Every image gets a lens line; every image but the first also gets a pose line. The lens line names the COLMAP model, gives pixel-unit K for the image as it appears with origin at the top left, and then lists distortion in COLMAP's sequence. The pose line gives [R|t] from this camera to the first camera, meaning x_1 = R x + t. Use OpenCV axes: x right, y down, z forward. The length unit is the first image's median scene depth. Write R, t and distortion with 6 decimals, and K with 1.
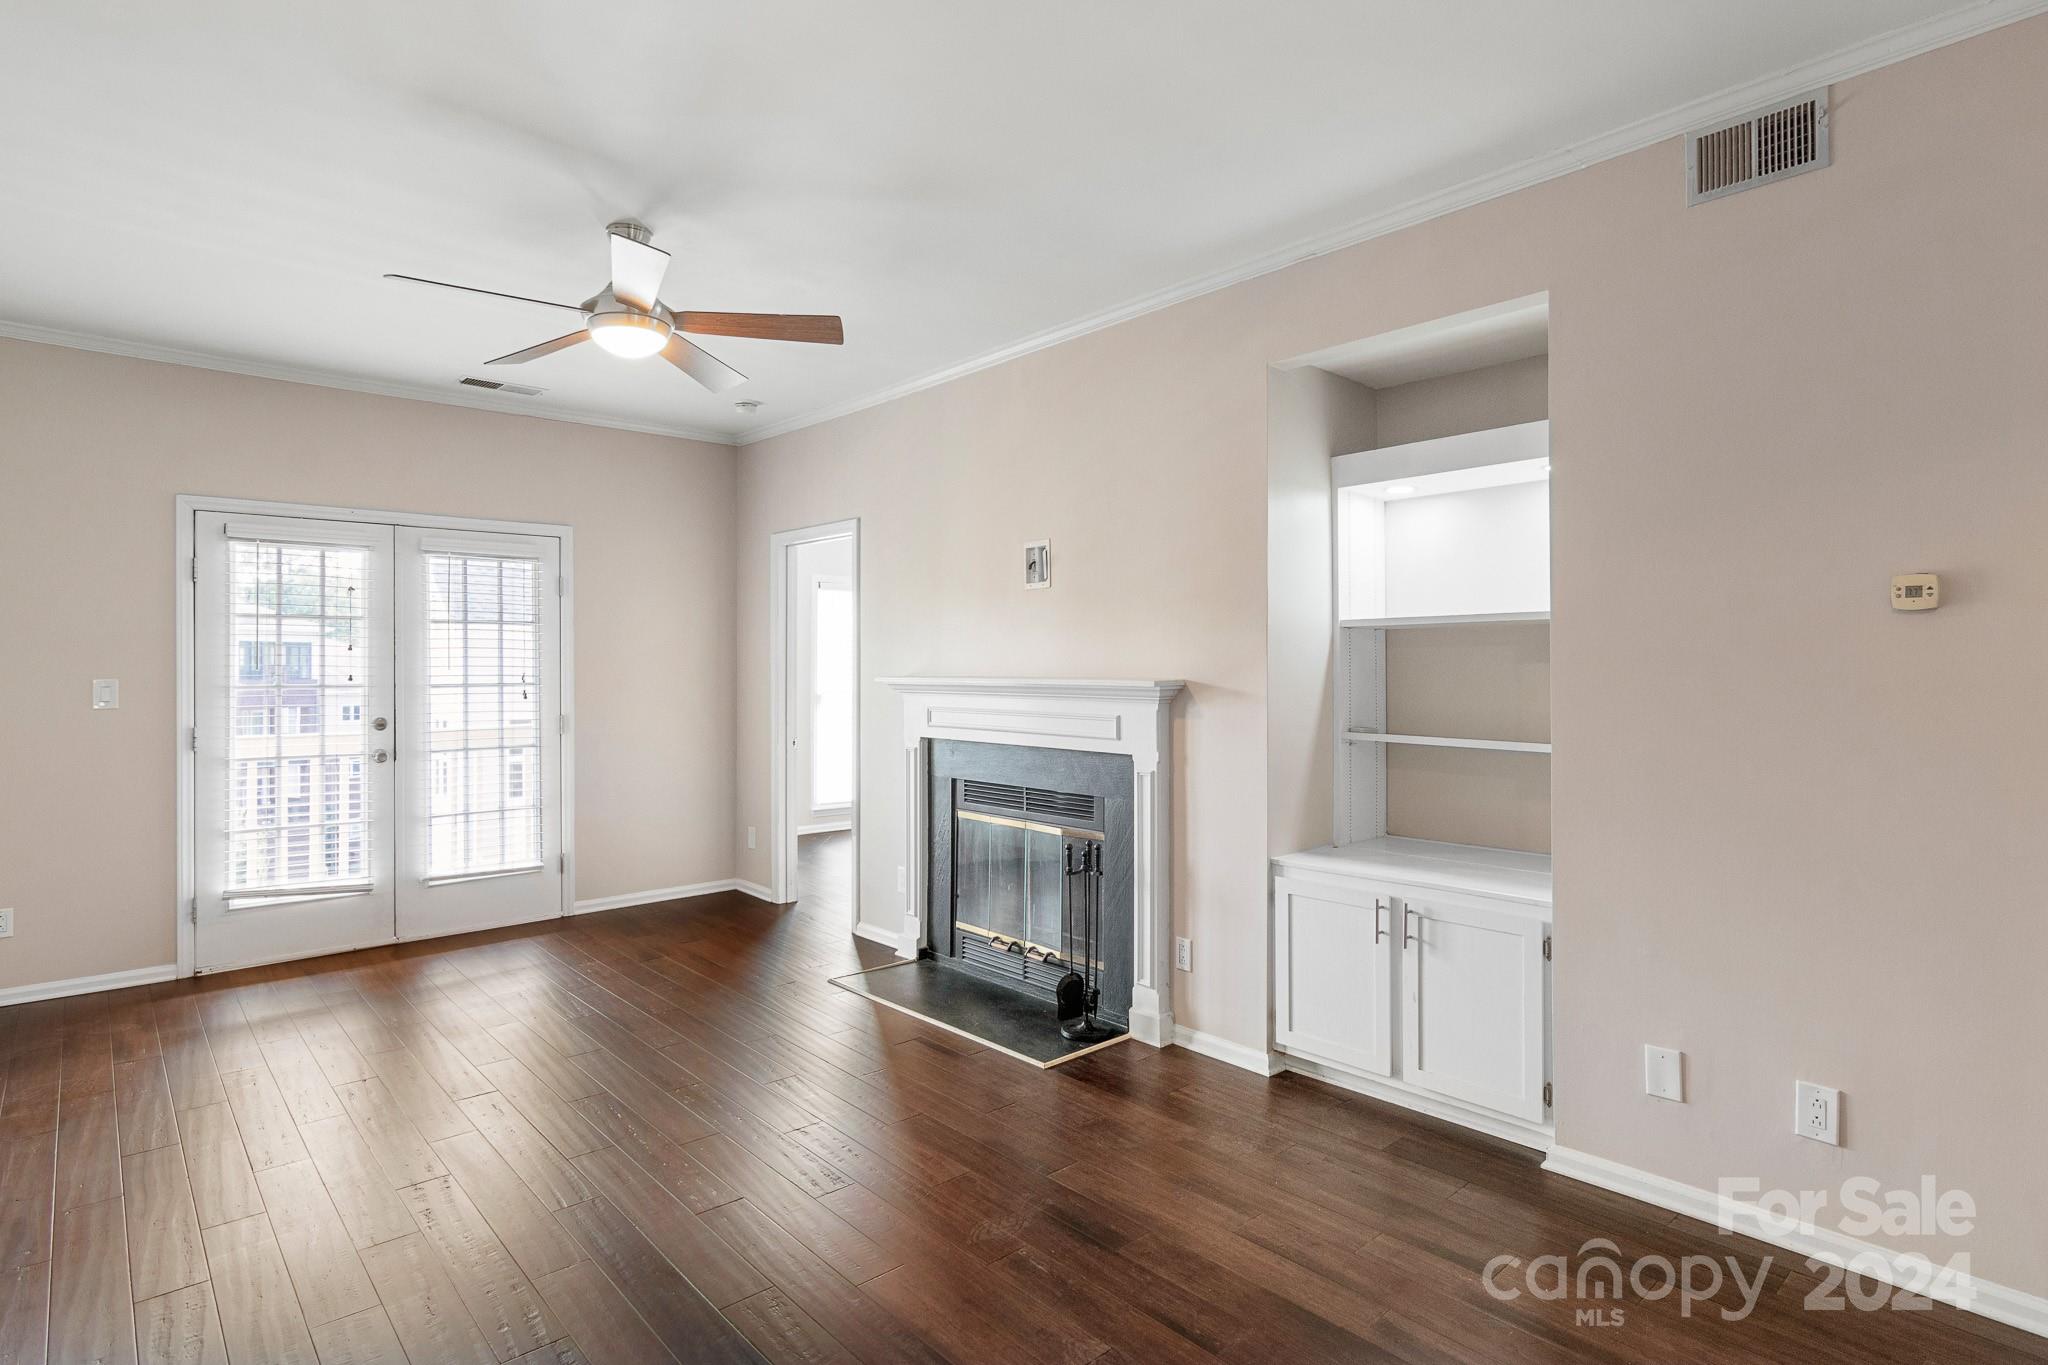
lens RADIAL K [[1051.9, 0, 1027.4], [0, 1051.9, 658.5], [0, 0, 1]] dist [-0.001200, 0.000329]
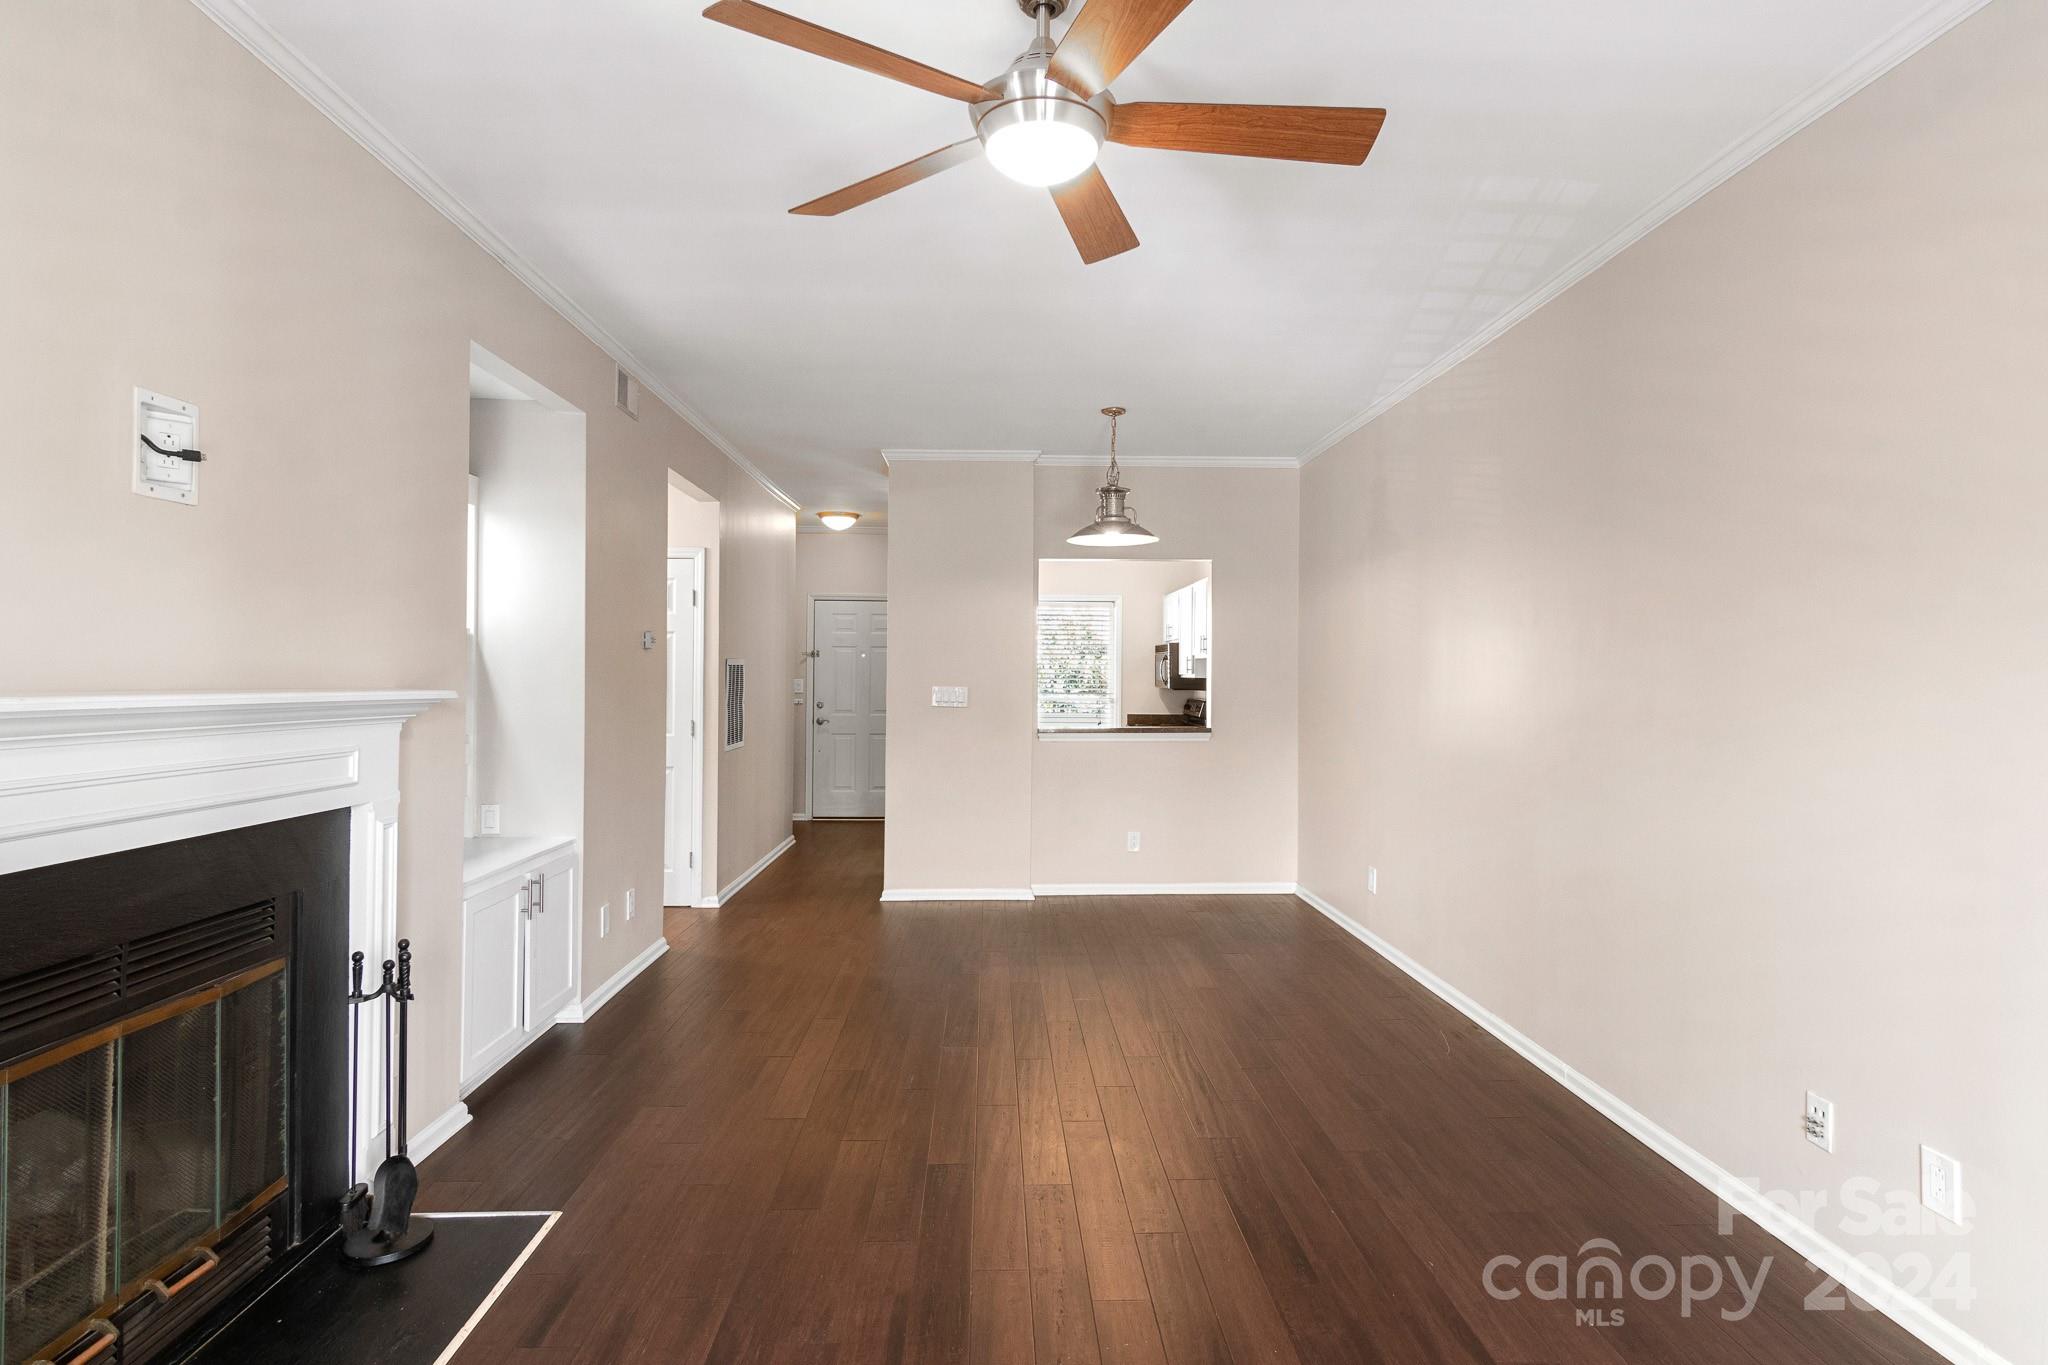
lens RADIAL K [[1041.2, 0, 1020.5], [0, 1041.2, 656.5], [0, 0, 1]] dist [-0.002858, -0.000451]
pose [[-0.760252, 0.009495, 0.649559, -0.587324], [-0.012404, 0.999499, -0.029128, 0.011566], [-0.649510, -0.030202, -0.759753, 1.123356]]
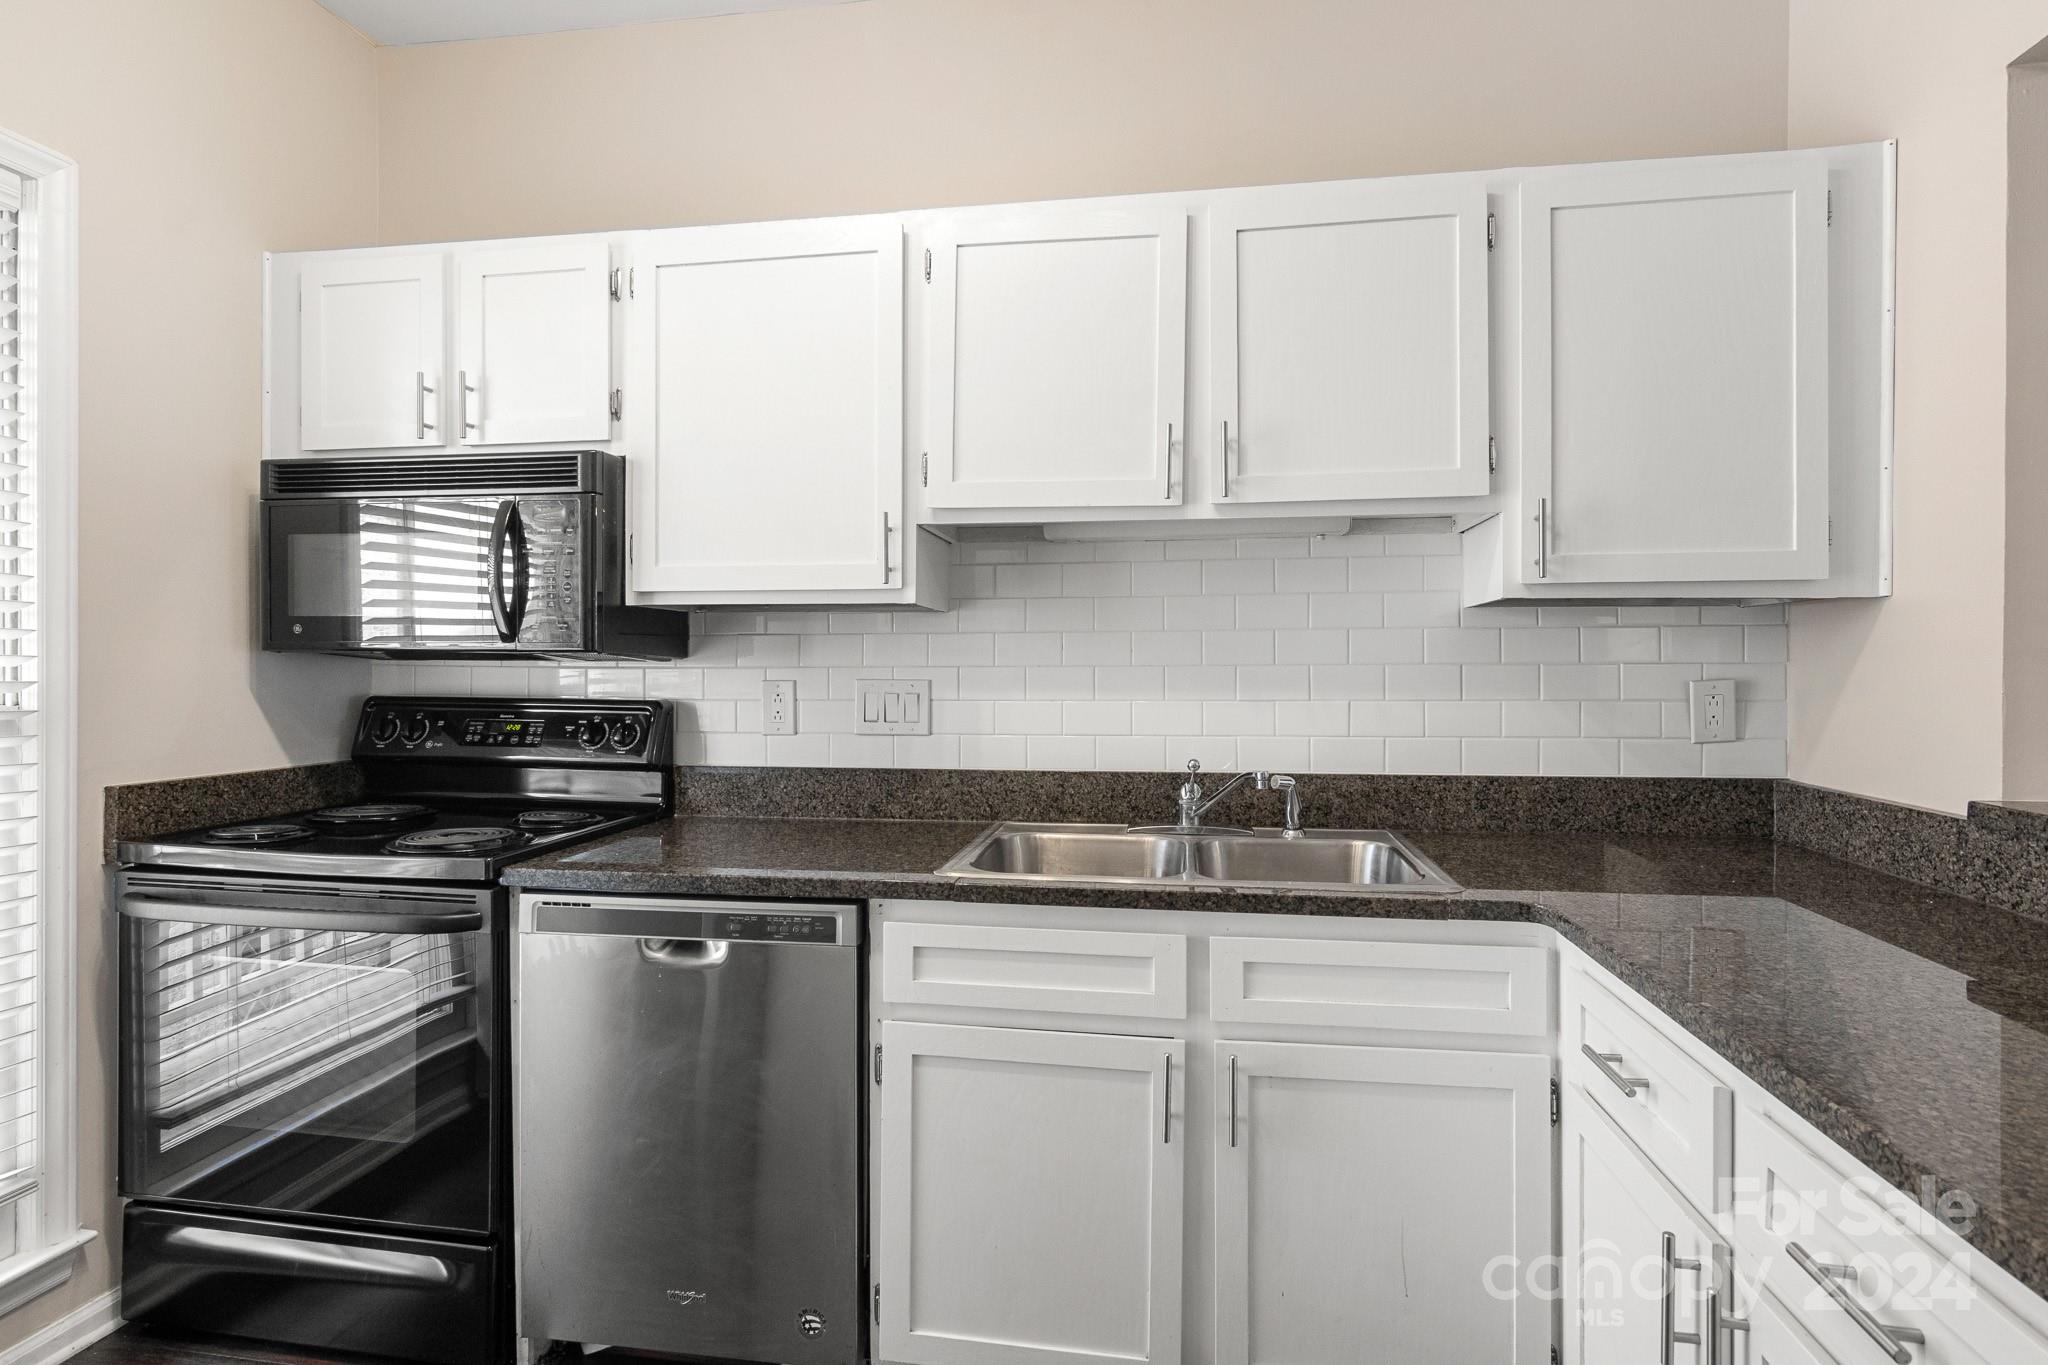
lens RADIAL K [[1052.9, 0, 1023.7], [0, 1052.9, 666.4], [0, 0, 1]] dist [-0.002224, 0.000856]
pose [[-0.783724, 0.001571, -0.621107, 0.676231], [0.008090, 0.999938, -0.007678, 0.022990], [0.621056, -0.011042, -0.783688, -0.156838]]
